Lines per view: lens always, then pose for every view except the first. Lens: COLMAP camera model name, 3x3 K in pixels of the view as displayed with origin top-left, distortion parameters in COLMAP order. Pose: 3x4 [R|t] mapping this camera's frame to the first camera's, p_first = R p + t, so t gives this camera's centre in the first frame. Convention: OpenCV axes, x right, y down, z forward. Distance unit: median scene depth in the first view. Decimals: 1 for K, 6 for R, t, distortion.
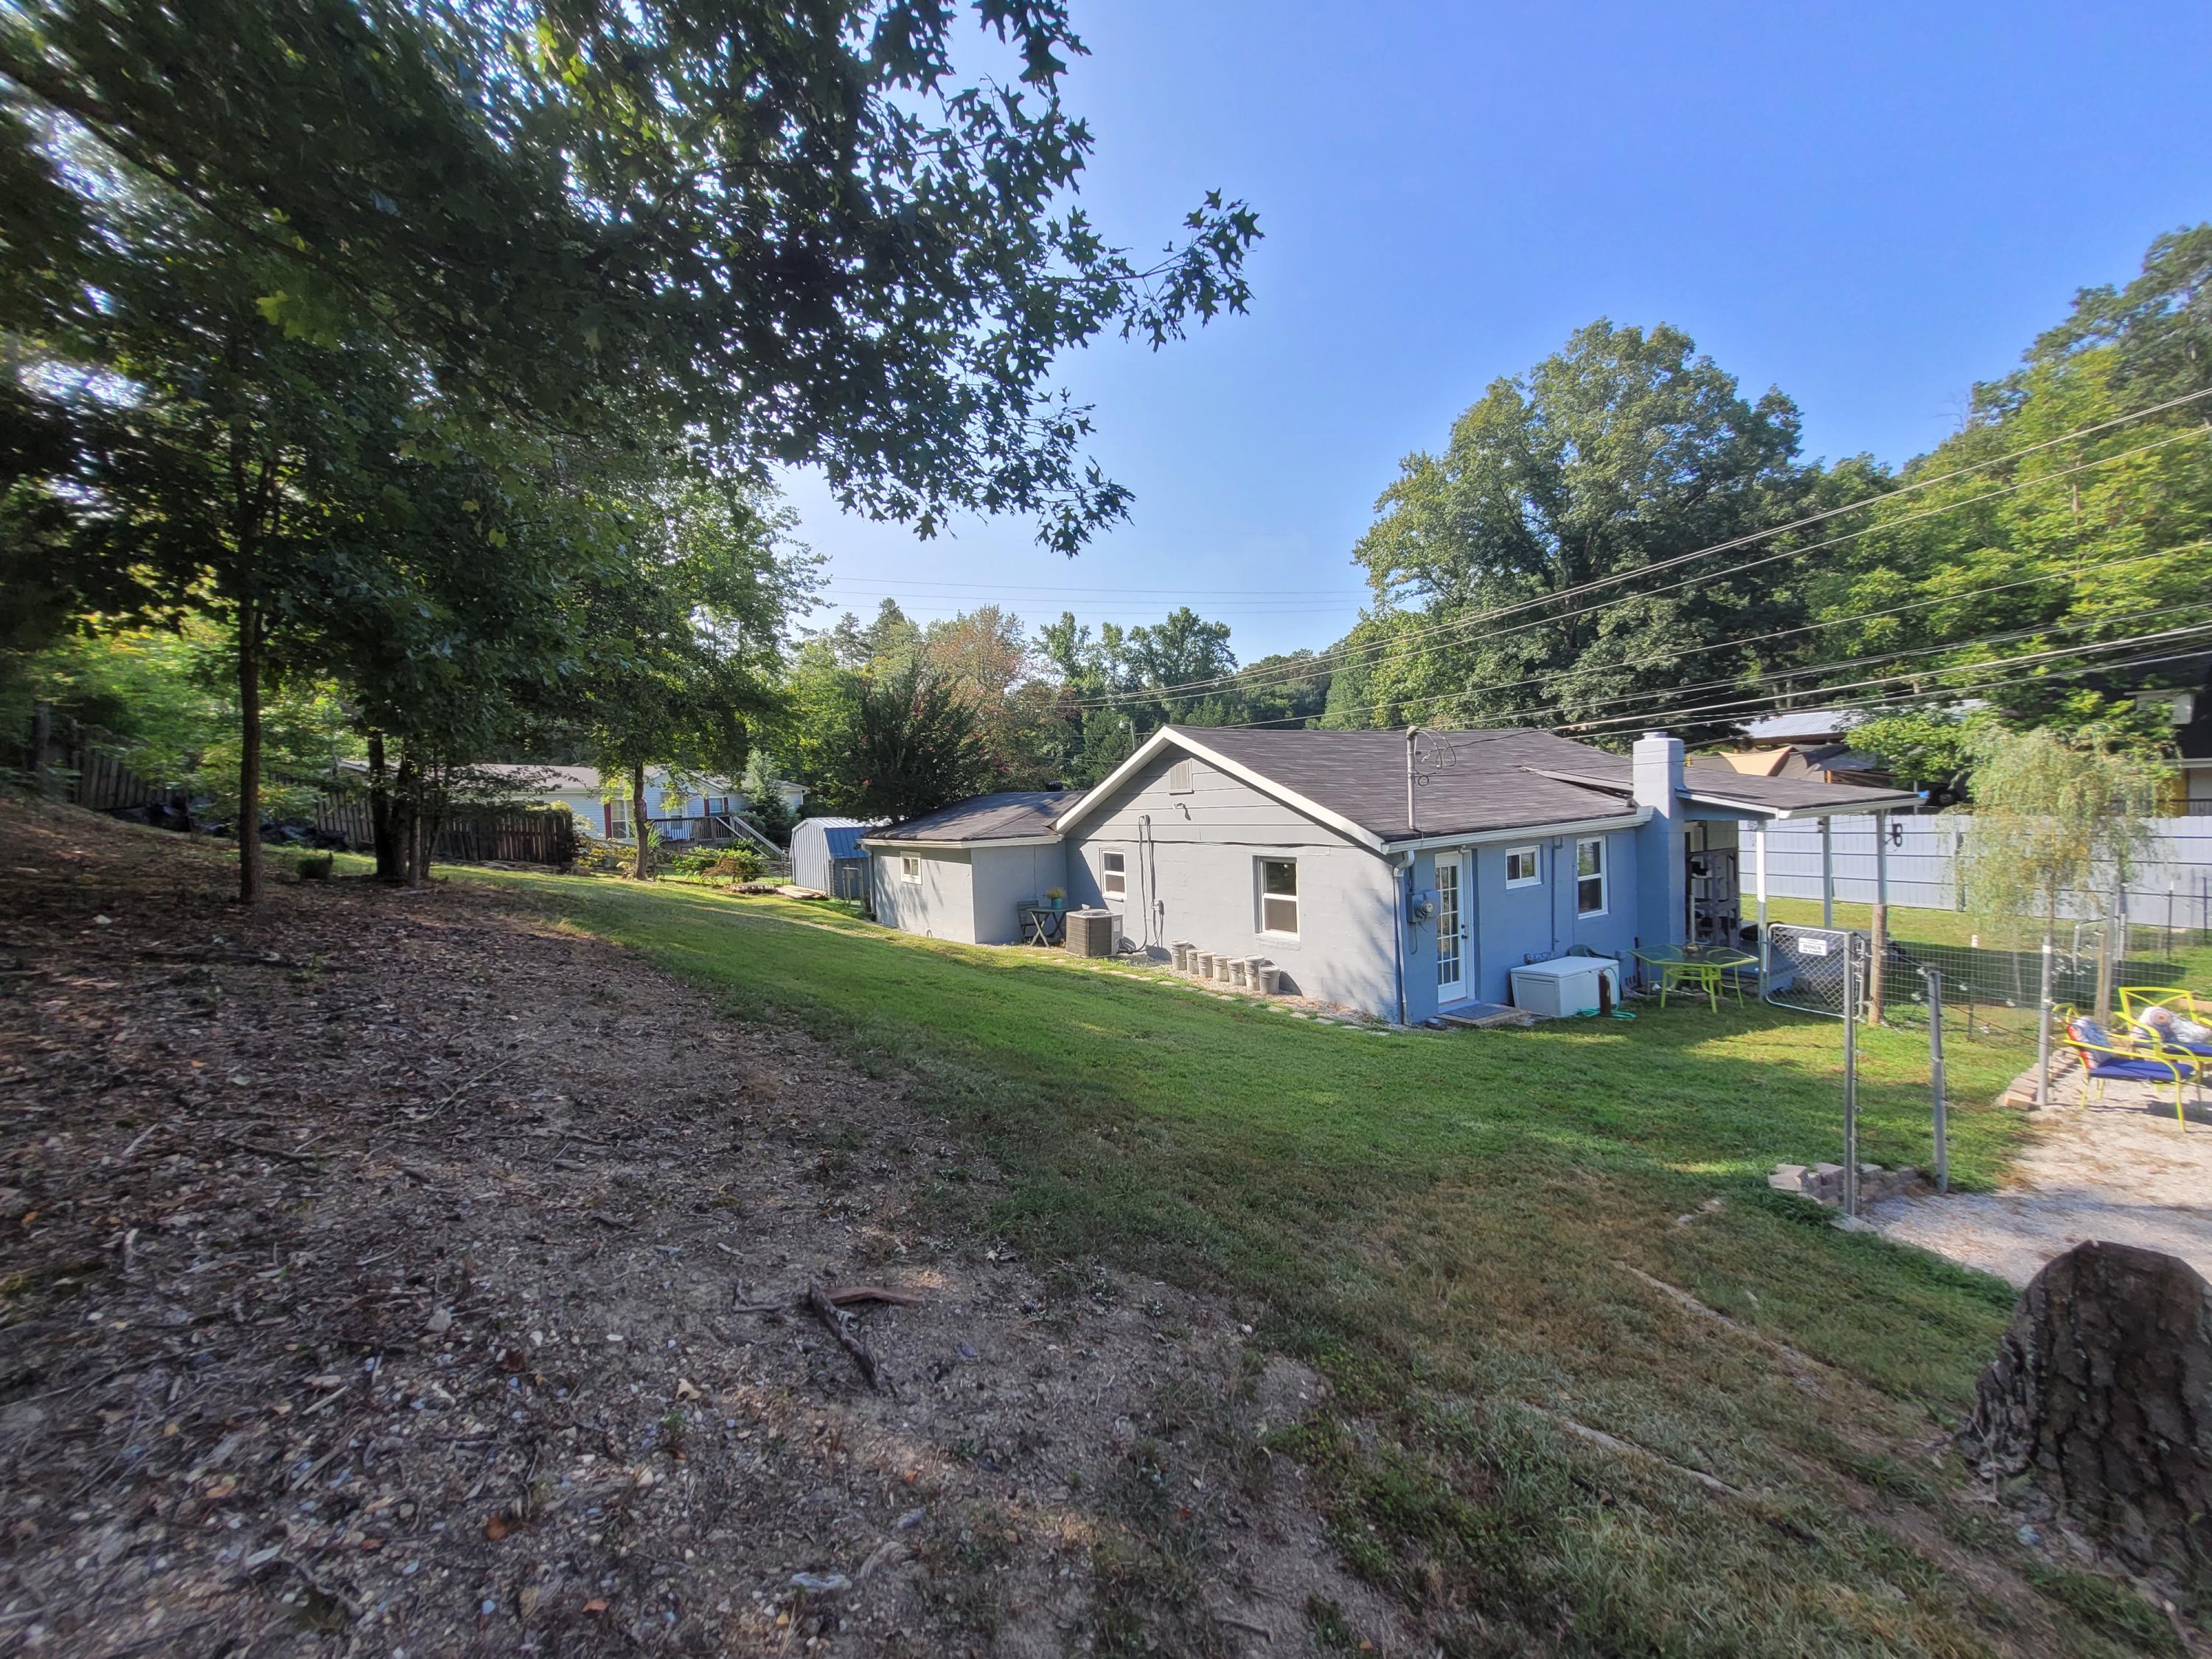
lens RADIAL K [[881.3, 0, 1103.5], [0, 881.3, 853.8], [0, 0, 1]] dist [-0.000114, 0.000001]
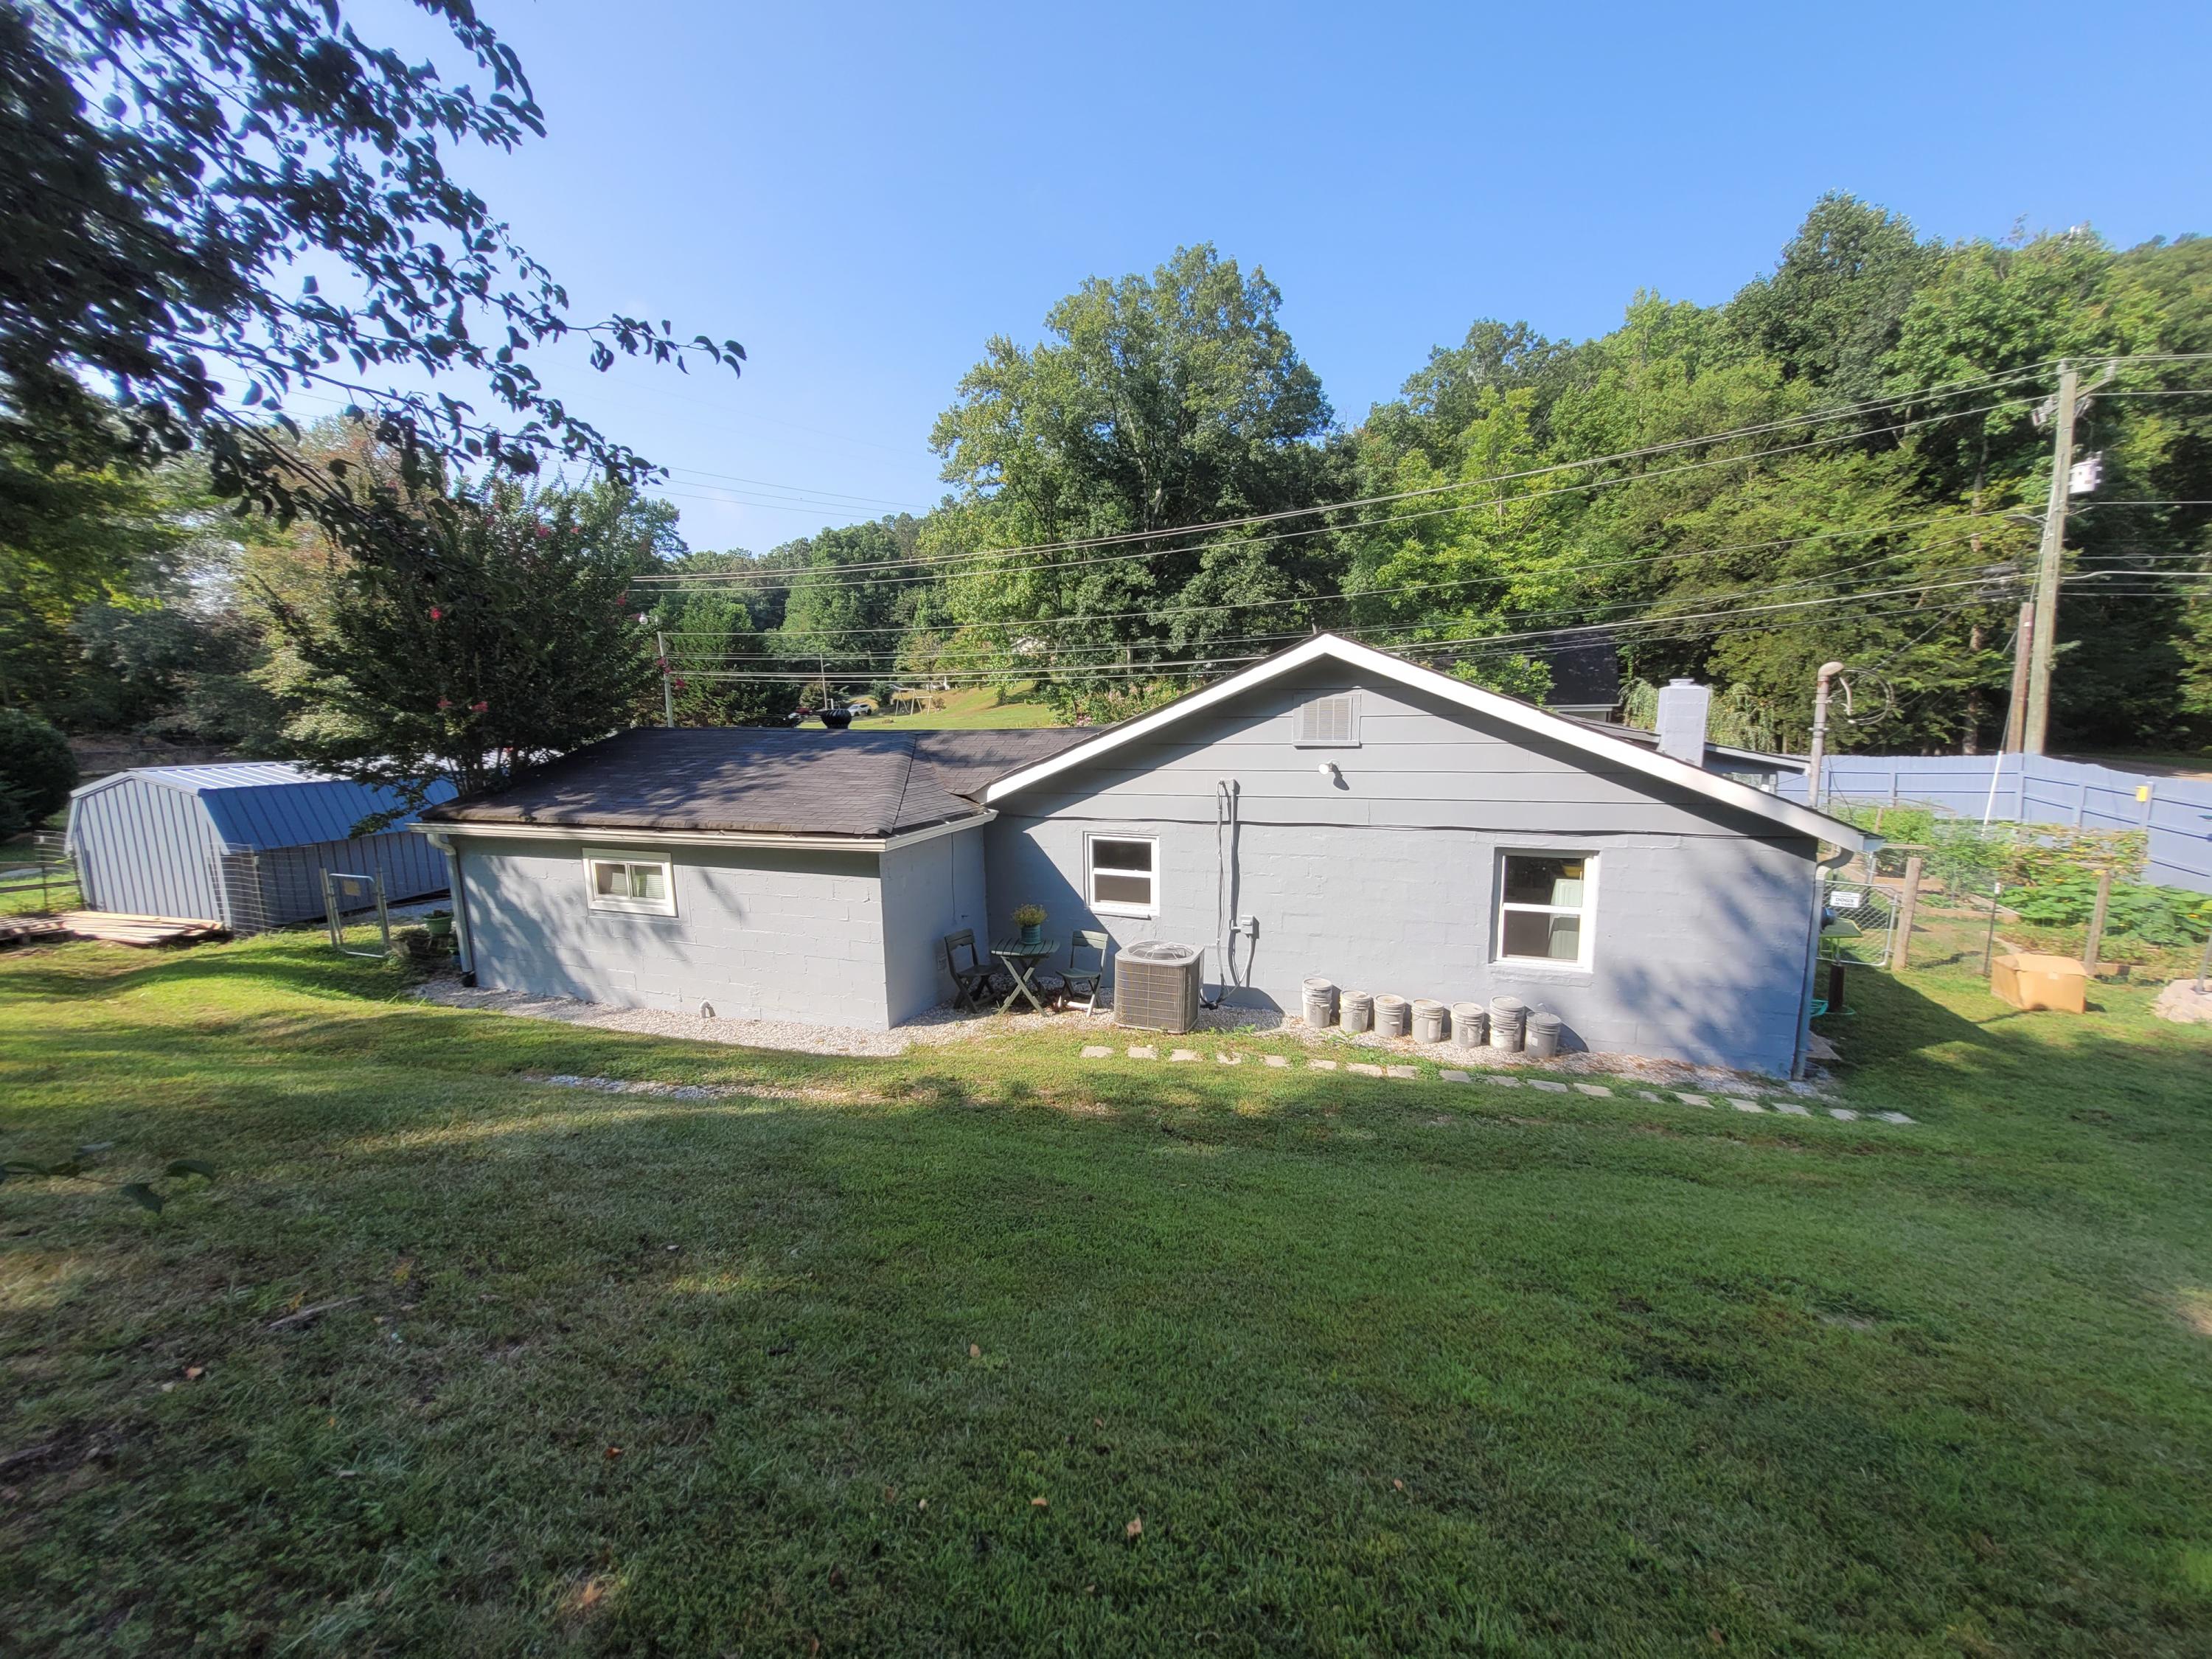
lens RADIAL K [[885.2, 0, 1106.0], [0, 885.2, 829.5], [0, 0, 1]] dist [0.000251, 0.000038]
pose [[0.797038, -0.060139, 0.600927, -0.340048], [0.021218, 0.997204, 0.071655, -0.048278], [-0.603556, -0.044362, 0.796085, 0.504774]]
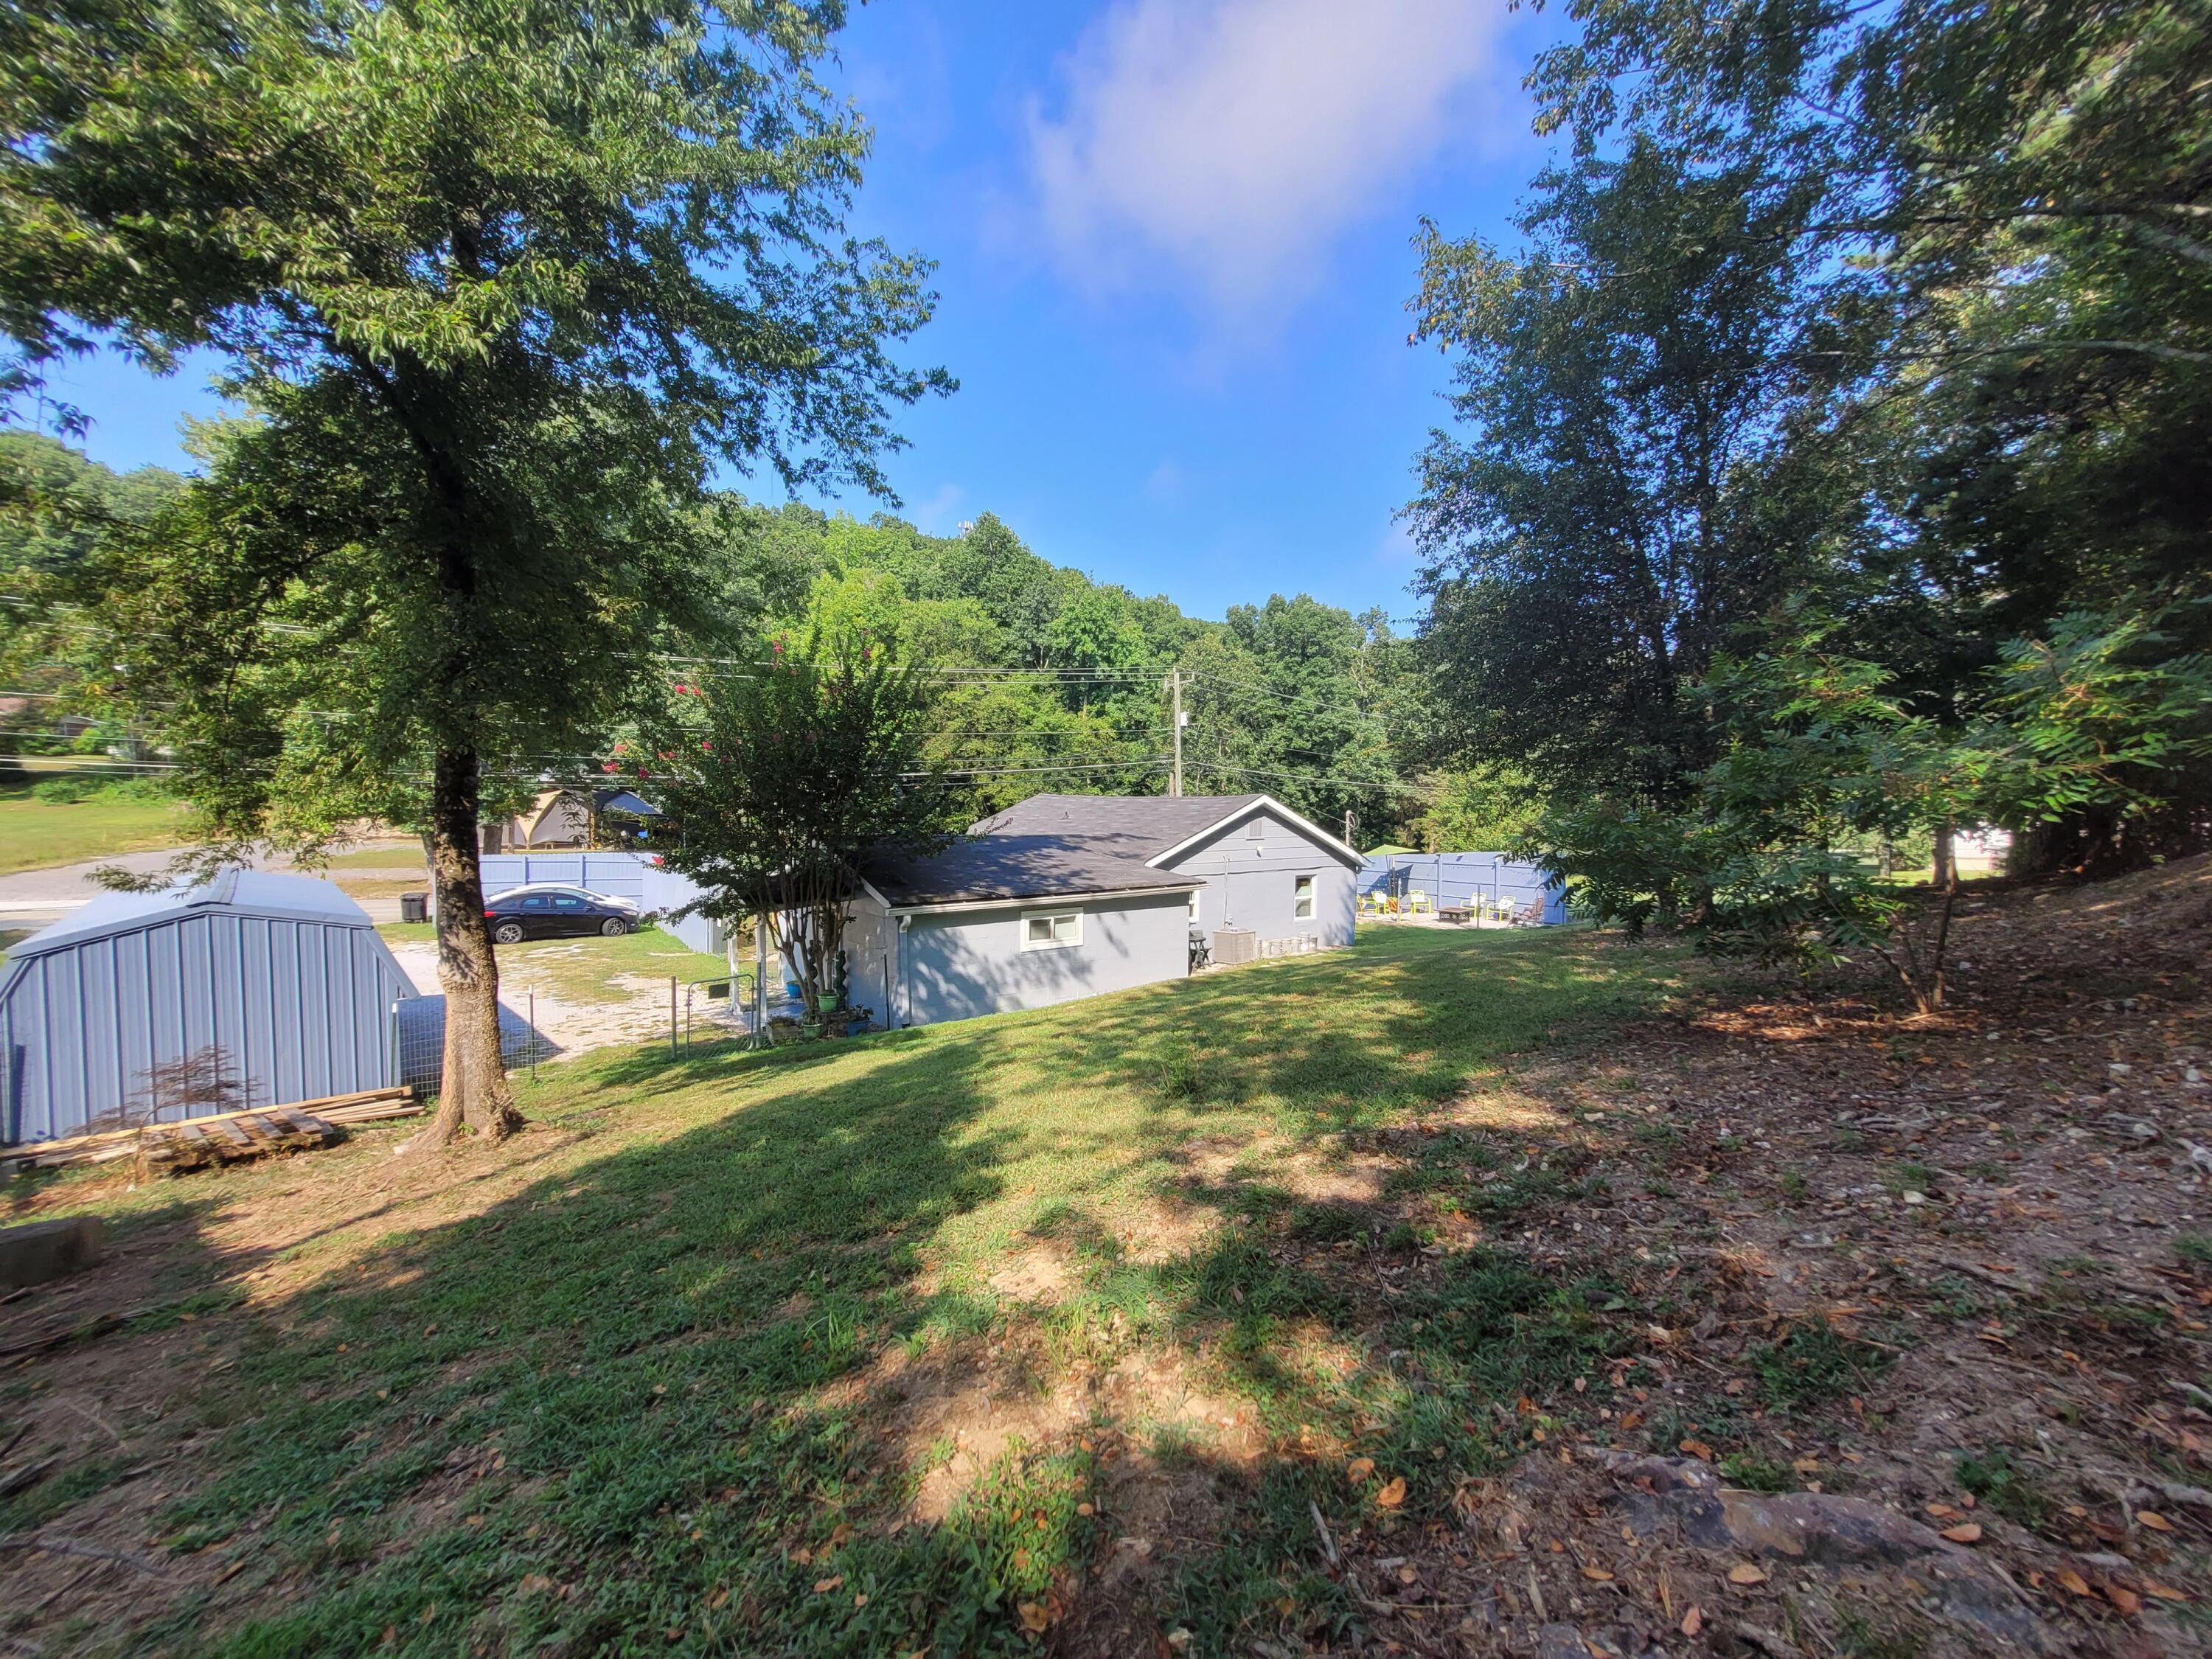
lens RADIAL K [[856.2, 0, 1106.0], [0, 856.2, 829.5], [0, 0, 1]] dist [-0.000958, 0.000015]
pose [[-0.143232, -0.009467, 0.989644, -1.105184], [0.042929, 0.998954, 0.015769, -0.101468], [-0.988758, 0.044743, -0.142676, 1.241415]]
